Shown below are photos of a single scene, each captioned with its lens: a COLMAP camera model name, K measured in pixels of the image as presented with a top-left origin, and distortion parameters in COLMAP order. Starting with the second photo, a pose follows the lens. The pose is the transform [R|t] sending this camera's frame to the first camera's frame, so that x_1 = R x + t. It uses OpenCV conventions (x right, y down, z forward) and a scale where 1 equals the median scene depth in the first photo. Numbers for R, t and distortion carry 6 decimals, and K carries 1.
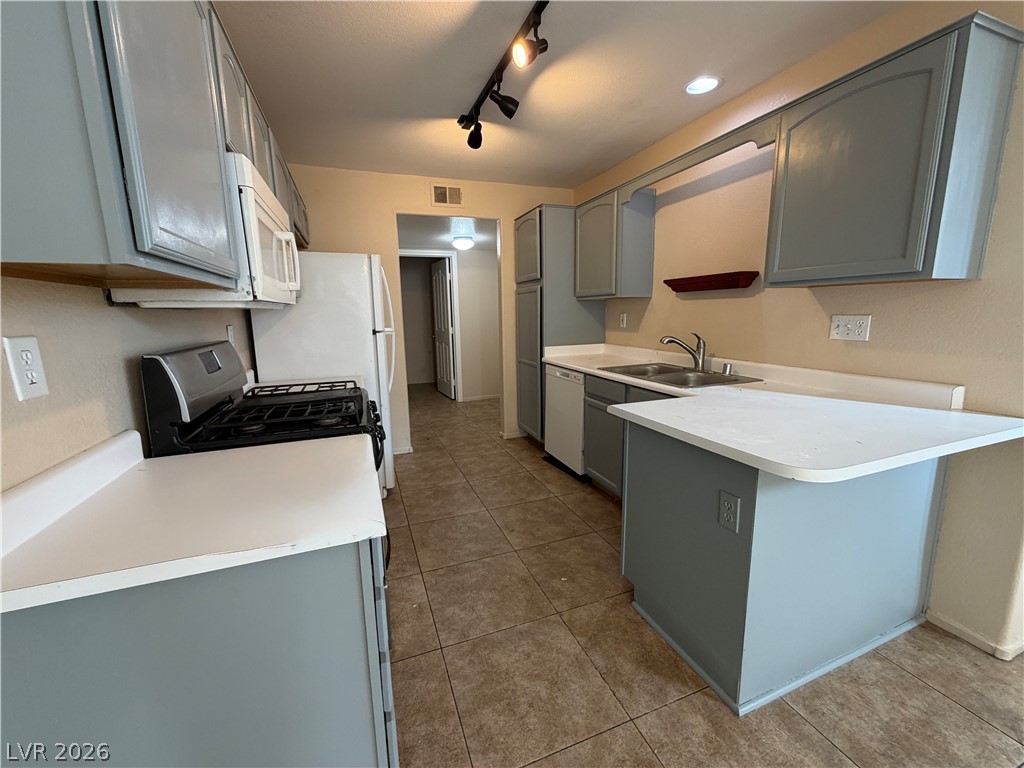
lens RADIAL K [[412.4, 0, 516.5], [0, 412.4, 386.5], [0, 0, 1]] dist [0.000678, -0.000671]
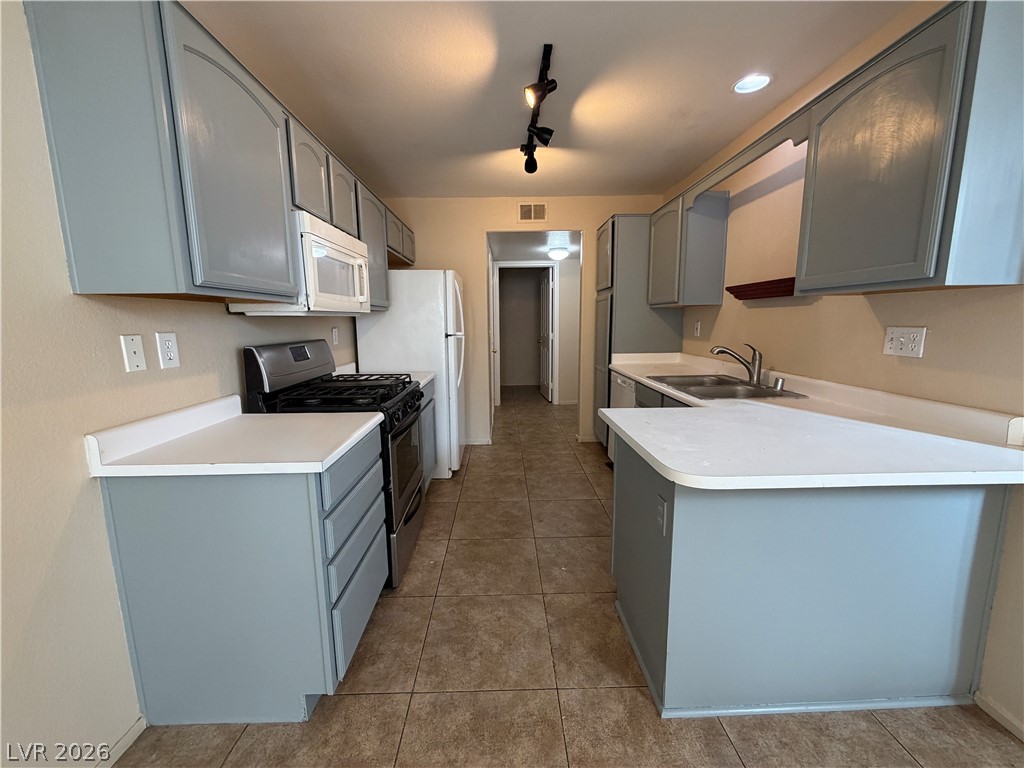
lens RADIAL K [[412.4, 0, 511.8], [0, 412.4, 386.8], [0, 0, 1]] dist [0.000678, -0.000671]
pose [[0.941818, 0.062061, -0.330344, 0.326552], [-0.066402, 0.997791, -0.001860, 0.006296], [0.329499, 0.023688, 0.943859, -0.071240]]
